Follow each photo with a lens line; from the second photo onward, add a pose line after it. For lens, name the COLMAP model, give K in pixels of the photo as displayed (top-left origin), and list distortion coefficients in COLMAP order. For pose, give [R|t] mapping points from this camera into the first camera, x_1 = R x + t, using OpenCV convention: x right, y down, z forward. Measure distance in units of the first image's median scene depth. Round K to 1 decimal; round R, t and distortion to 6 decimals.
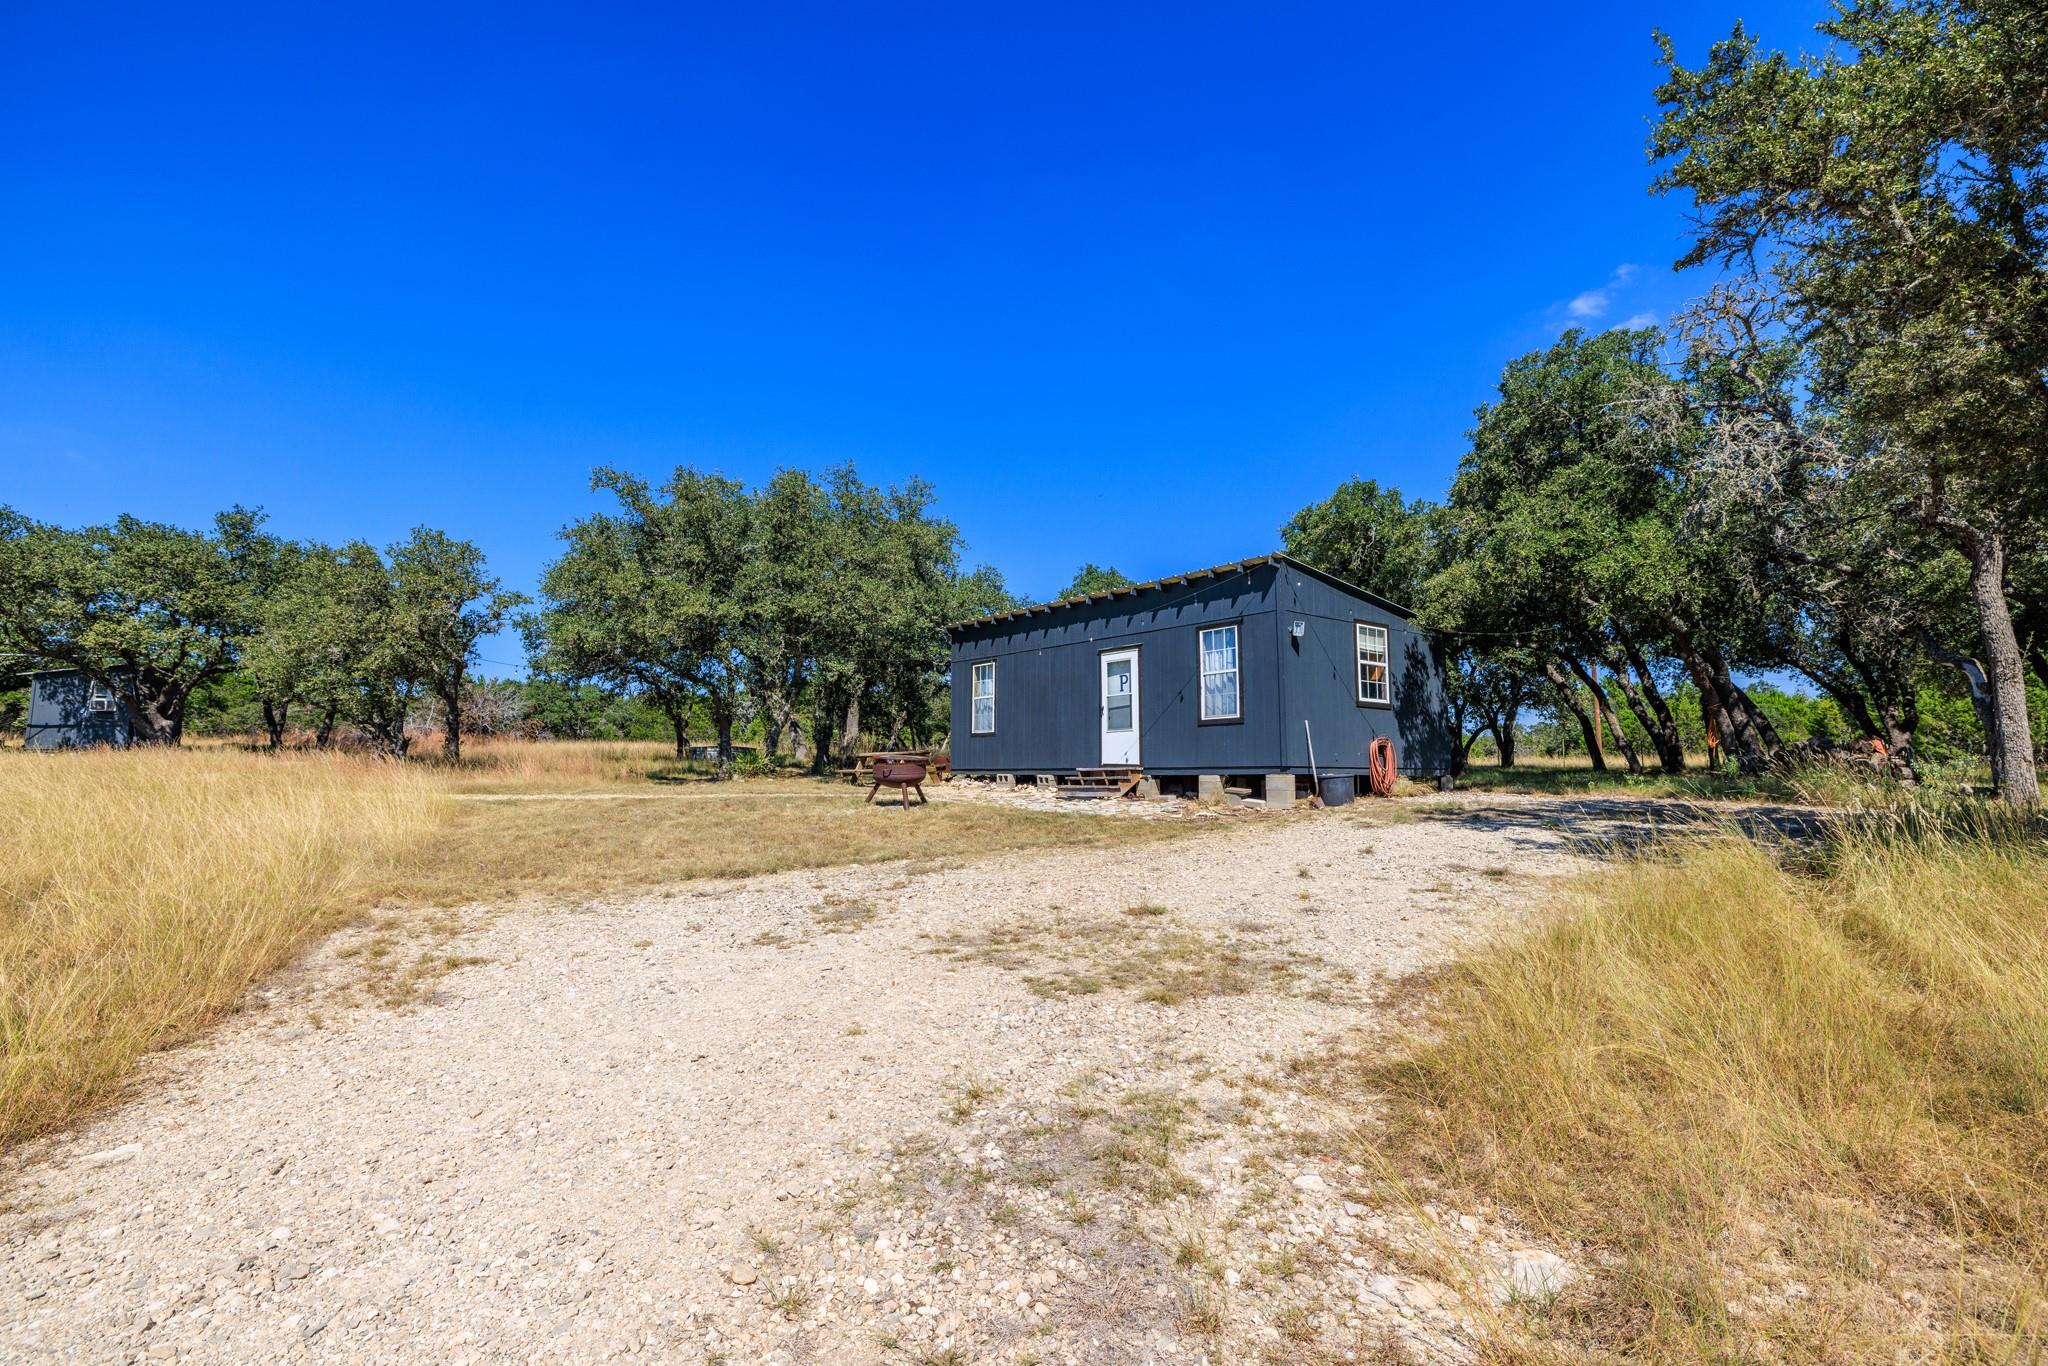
lens RADIAL K [[981.3, 0, 1030.2], [0, 981.3, 670.6], [0, 0, 1]] dist [0.001377, -0.000170]
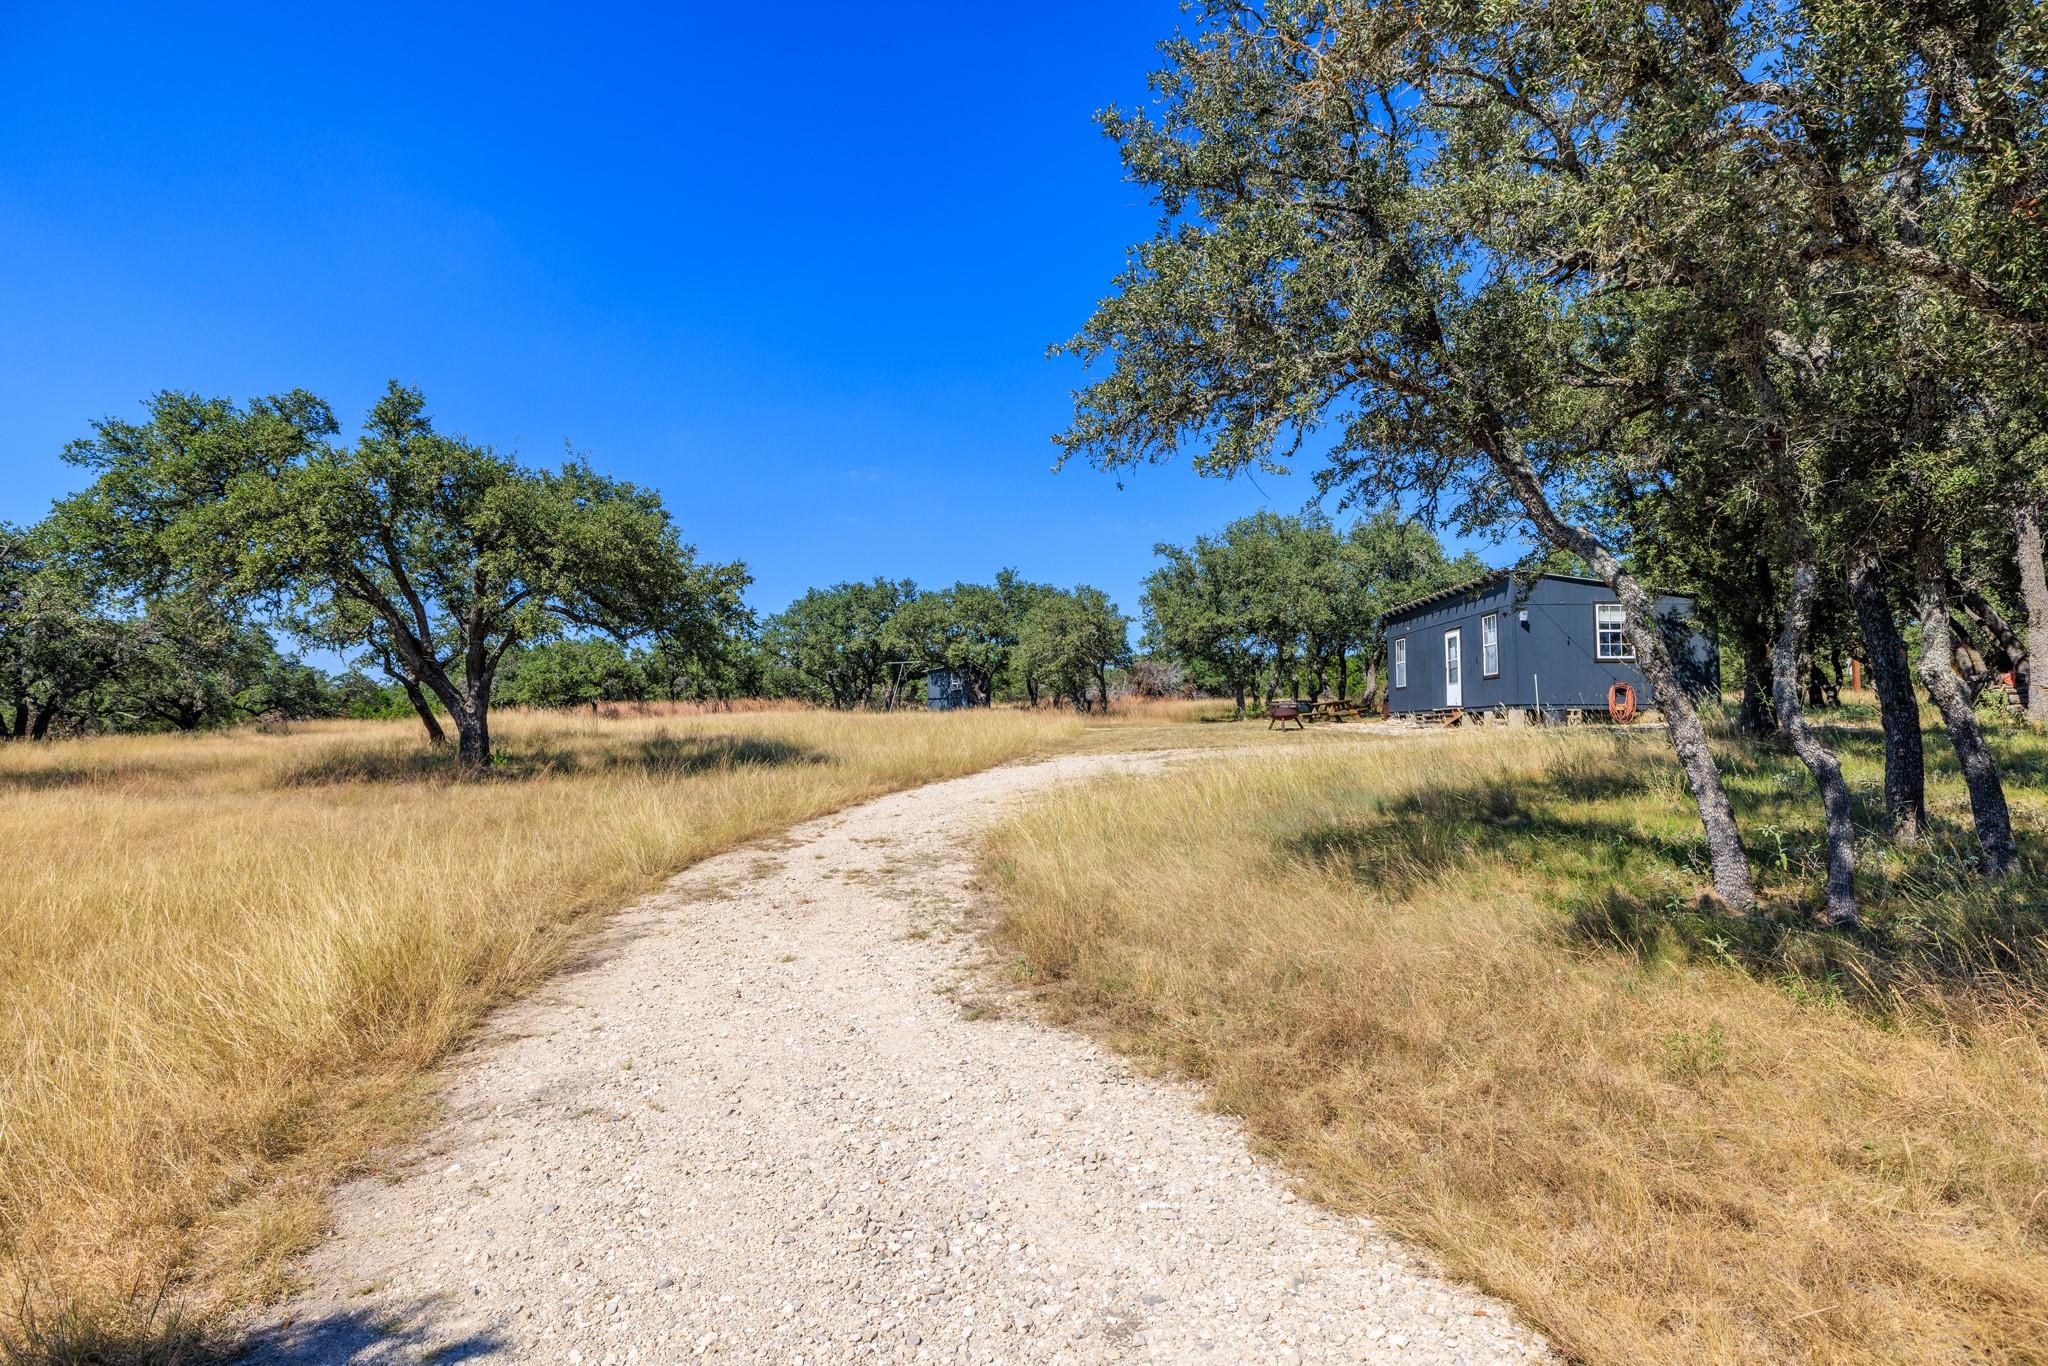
lens RADIAL K [[1041.3, 0, 1024.0], [0, 1041.3, 683.0], [0, 0, 1]] dist [0.000725, 0.000820]
pose [[0.774766, -0.035661, -0.631241, 0.556720], [0.072575, 0.996825, 0.032761, -0.038077], [0.628069, -0.071194, 0.774894, -0.622964]]
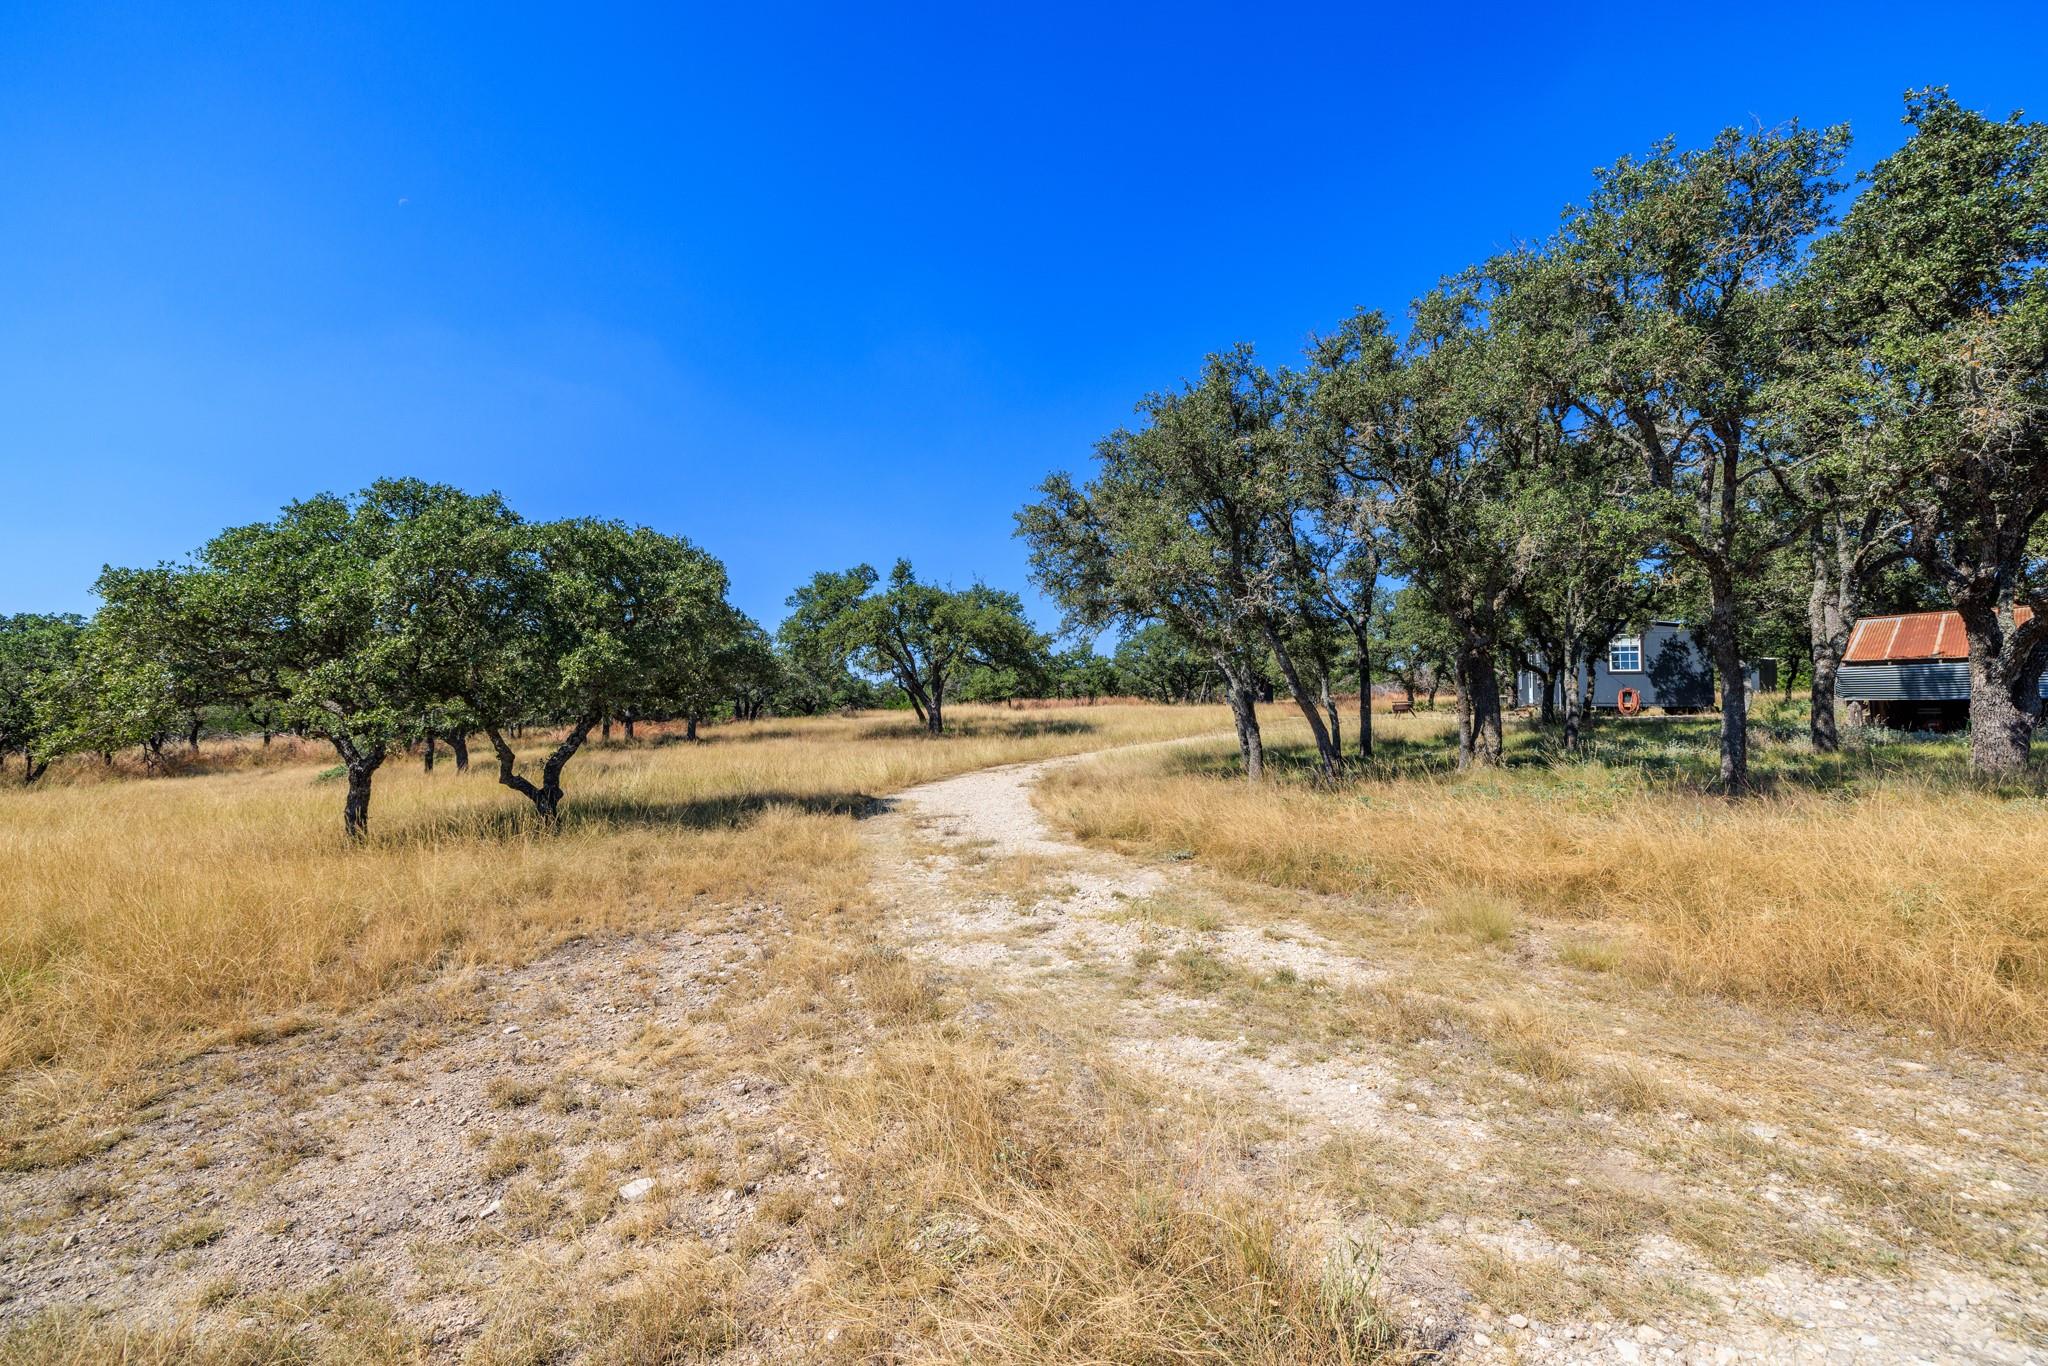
lens RADIAL K [[861.8, 0, 1024.0], [0, 861.8, 683.0], [0, 0, 1]] dist [0.004160, 0.000774]
pose [[0.456300, -0.039072, -0.888968, 1.214373], [0.090521, 0.995891, 0.002693, -0.054427], [0.885210, -0.081699, 0.457961, -0.837944]]
